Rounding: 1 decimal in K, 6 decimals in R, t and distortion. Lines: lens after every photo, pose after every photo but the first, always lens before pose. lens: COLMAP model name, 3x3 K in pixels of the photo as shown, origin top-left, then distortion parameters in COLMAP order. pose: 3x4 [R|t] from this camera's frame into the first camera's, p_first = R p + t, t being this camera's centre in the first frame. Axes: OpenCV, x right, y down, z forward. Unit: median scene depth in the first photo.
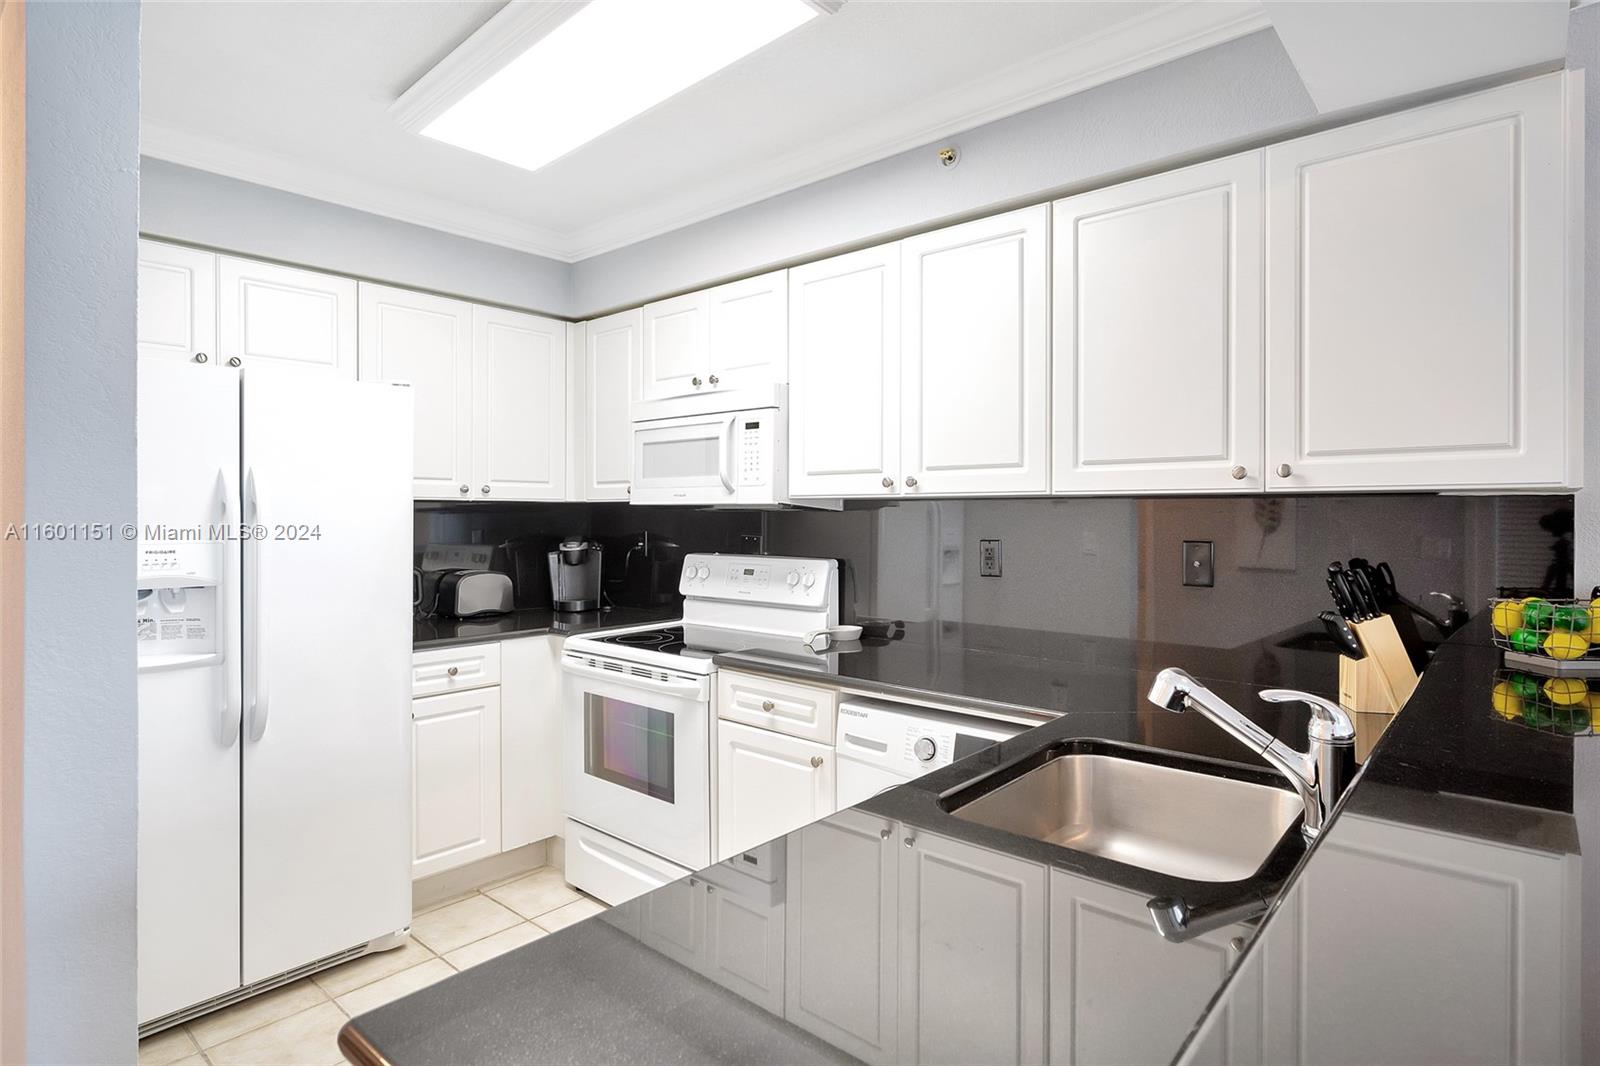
lens RADIAL K [[843.4, 0, 749.4], [0, 843.4, 505.0], [0, 0, 1]] dist [0.001009, 0.001565]
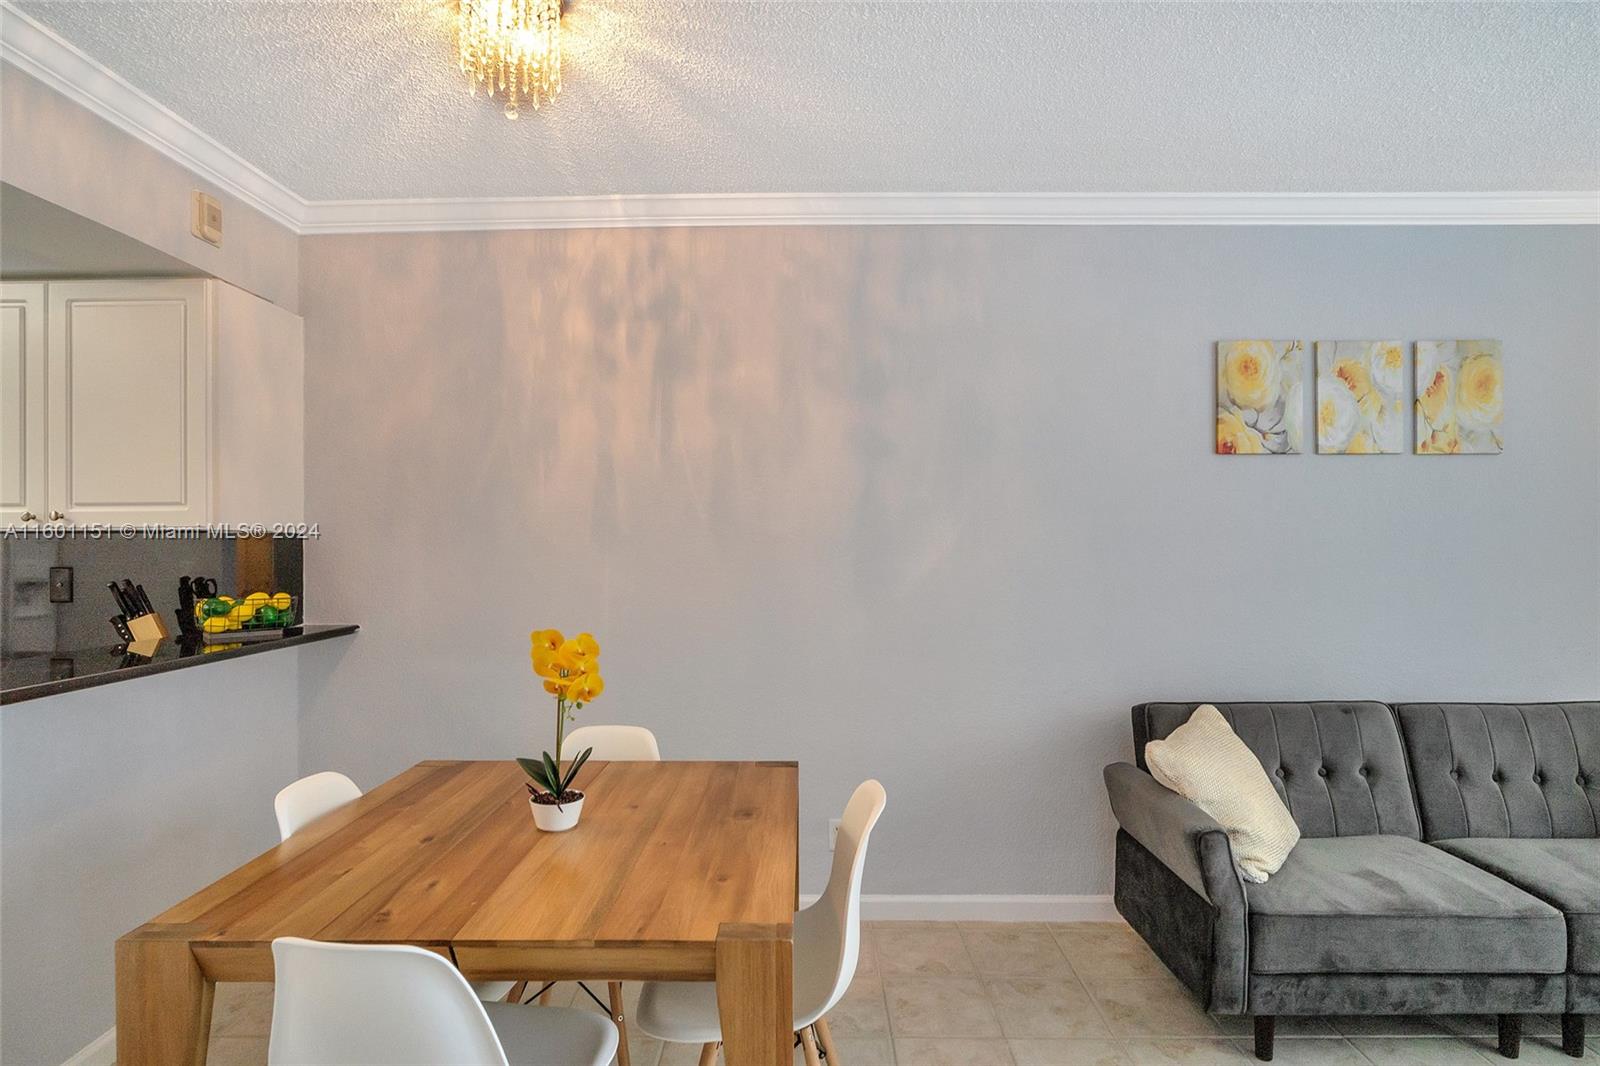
lens RADIAL K [[796.0, 0, 795.2], [0, 796.0, 547.1], [0, 0, 1]] dist [-0.023645, -0.001924]
pose [[0.750992, 0.000276, 0.660312, 0.684452], [-0.001509, 0.999998, 0.001298, 0.008378], [-0.660310, -0.001971, 0.750990, -0.776991]]
